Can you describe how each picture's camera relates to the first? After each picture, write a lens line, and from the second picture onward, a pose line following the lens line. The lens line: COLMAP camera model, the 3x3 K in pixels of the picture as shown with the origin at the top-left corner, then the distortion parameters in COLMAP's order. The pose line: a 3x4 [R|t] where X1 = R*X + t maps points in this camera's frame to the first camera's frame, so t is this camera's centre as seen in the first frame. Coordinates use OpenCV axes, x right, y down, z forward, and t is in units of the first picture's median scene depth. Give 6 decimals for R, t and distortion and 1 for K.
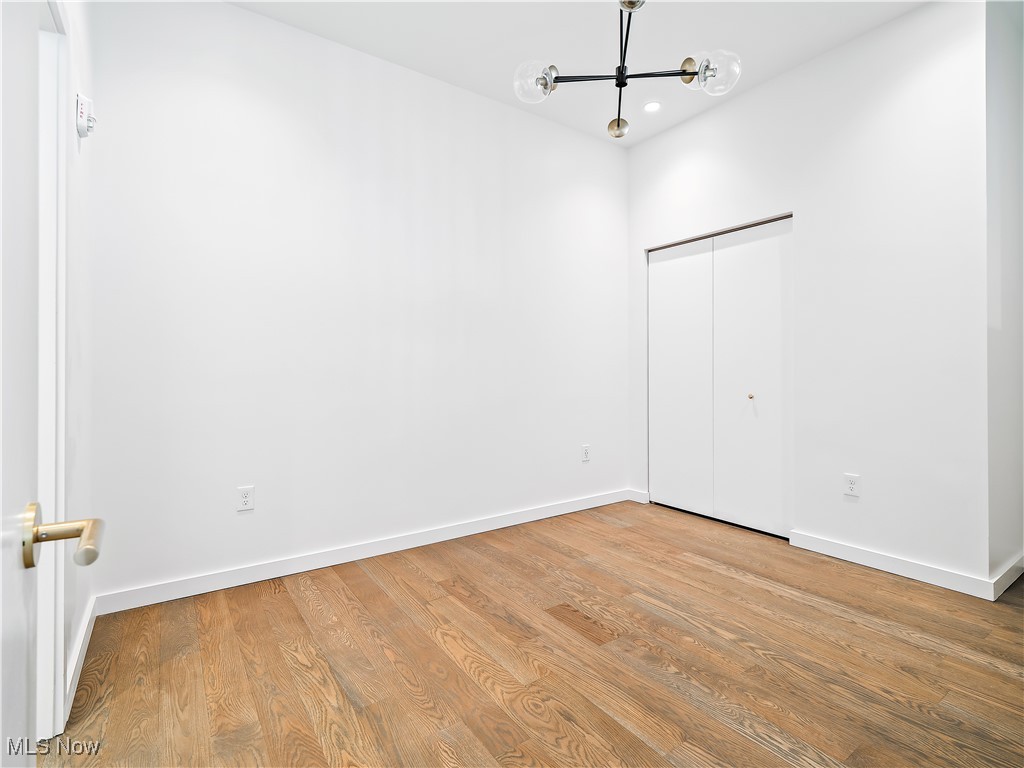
lens RADIAL K [[500.5, 0, 509.0], [0, 500.5, 372.4], [0, 0, 1]] dist [-0.002044, -0.001495]
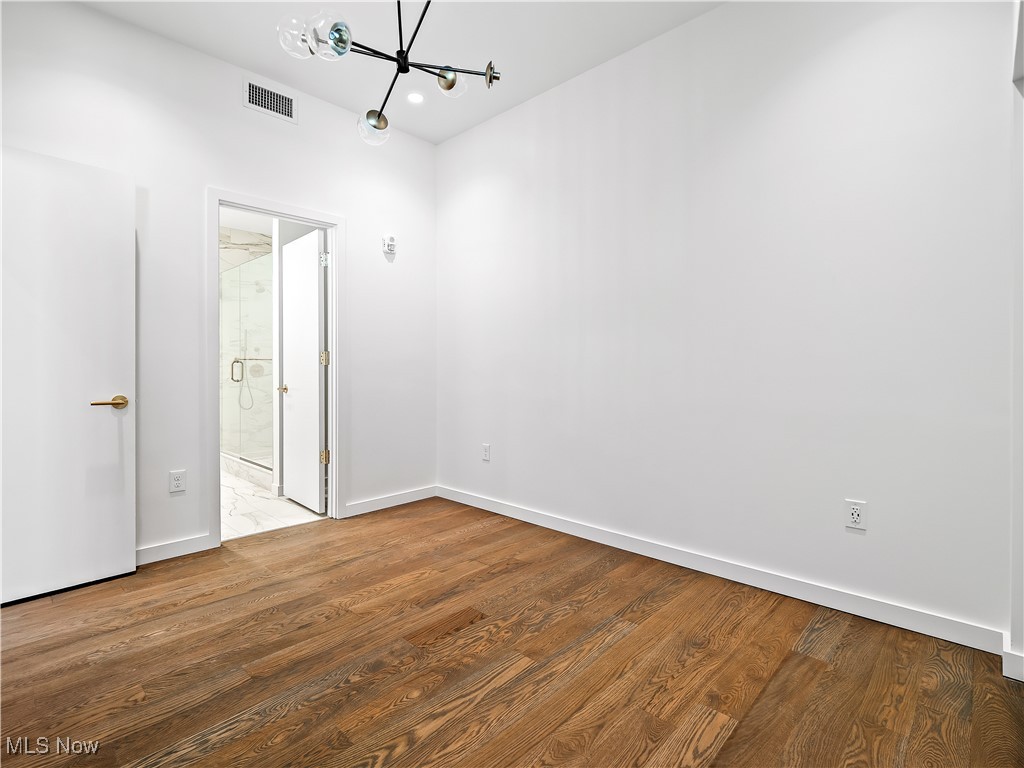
lens RADIAL K [[500.5, 0, 509.0], [0, 500.5, 372.4], [0, 0, 1]] dist [-0.002044, -0.001495]
pose [[0.205852, 0.015045, -0.978467, 1.033732], [-0.004562, 0.999886, 0.014414, -0.001861], [0.978572, 0.001497, 0.205897, 0.861450]]
